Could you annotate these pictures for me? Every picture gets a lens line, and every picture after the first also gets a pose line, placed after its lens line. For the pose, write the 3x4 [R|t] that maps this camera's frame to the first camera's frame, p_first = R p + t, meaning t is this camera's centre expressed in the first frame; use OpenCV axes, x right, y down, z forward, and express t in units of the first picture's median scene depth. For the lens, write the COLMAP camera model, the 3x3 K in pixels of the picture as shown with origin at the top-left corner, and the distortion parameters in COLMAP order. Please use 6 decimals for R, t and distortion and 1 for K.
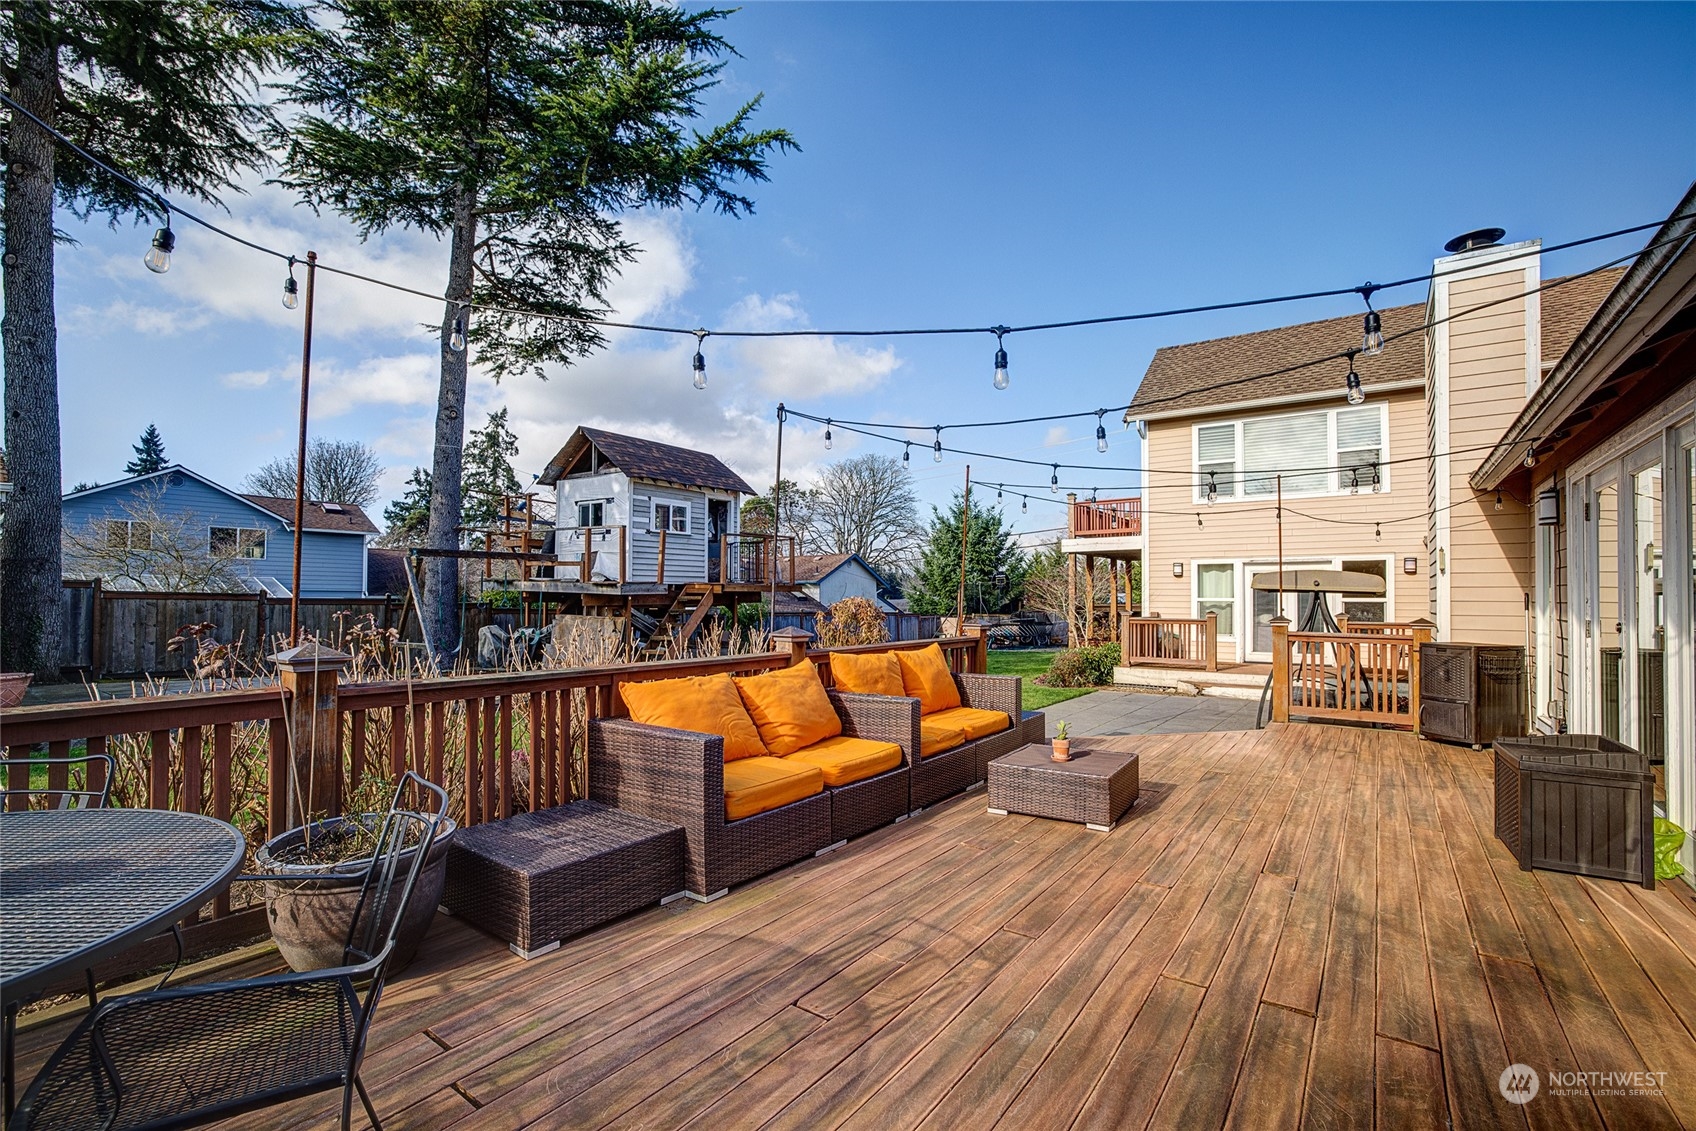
lens RADIAL K [[780.3, 0, 848.0], [0, 780.3, 565.5], [0, 0, 1]] dist [-0.033953, 0.023461]
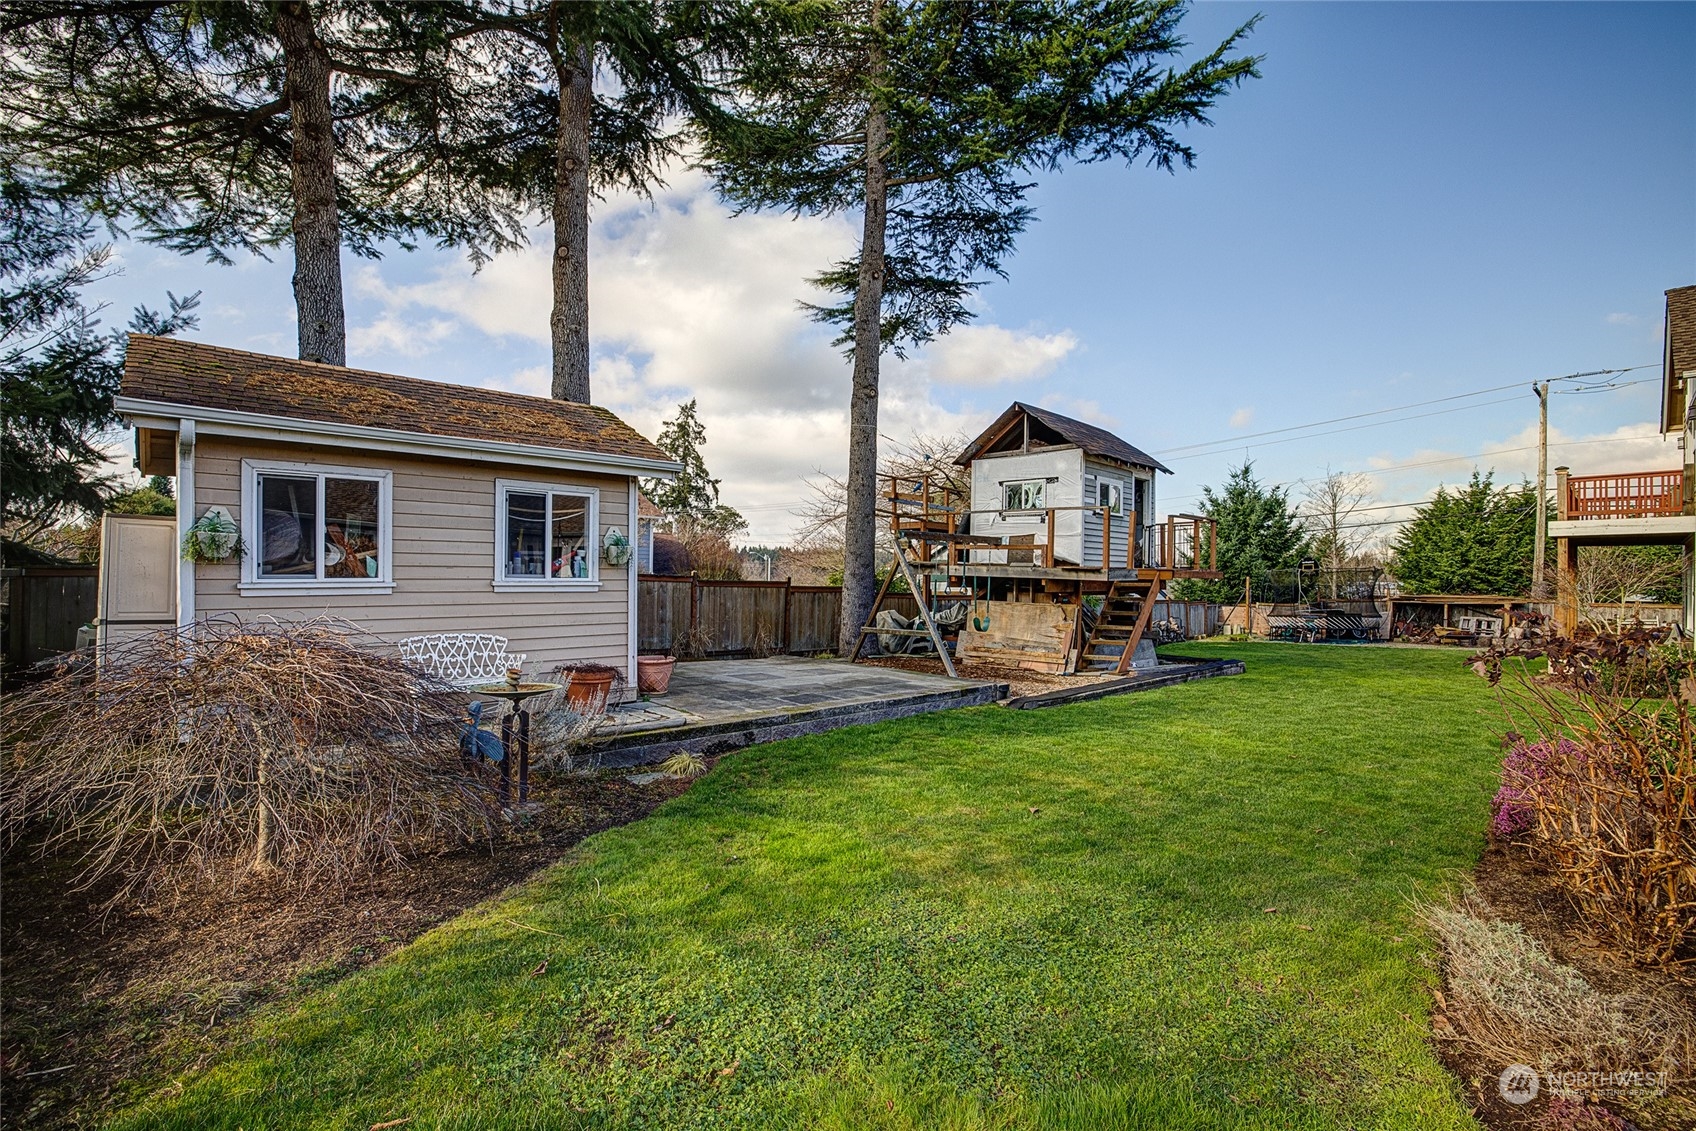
lens RADIAL K [[763.2, 0, 848.0], [0, 763.2, 565.5], [0, 0, 1]] dist [-0.002103, -0.000143]
pose [[0.984147, 0.008381, -0.177155, -0.291953], [-0.004610, 0.999754, 0.021686, 0.000496], [0.177293, -0.020526, 0.983944, 0.034557]]
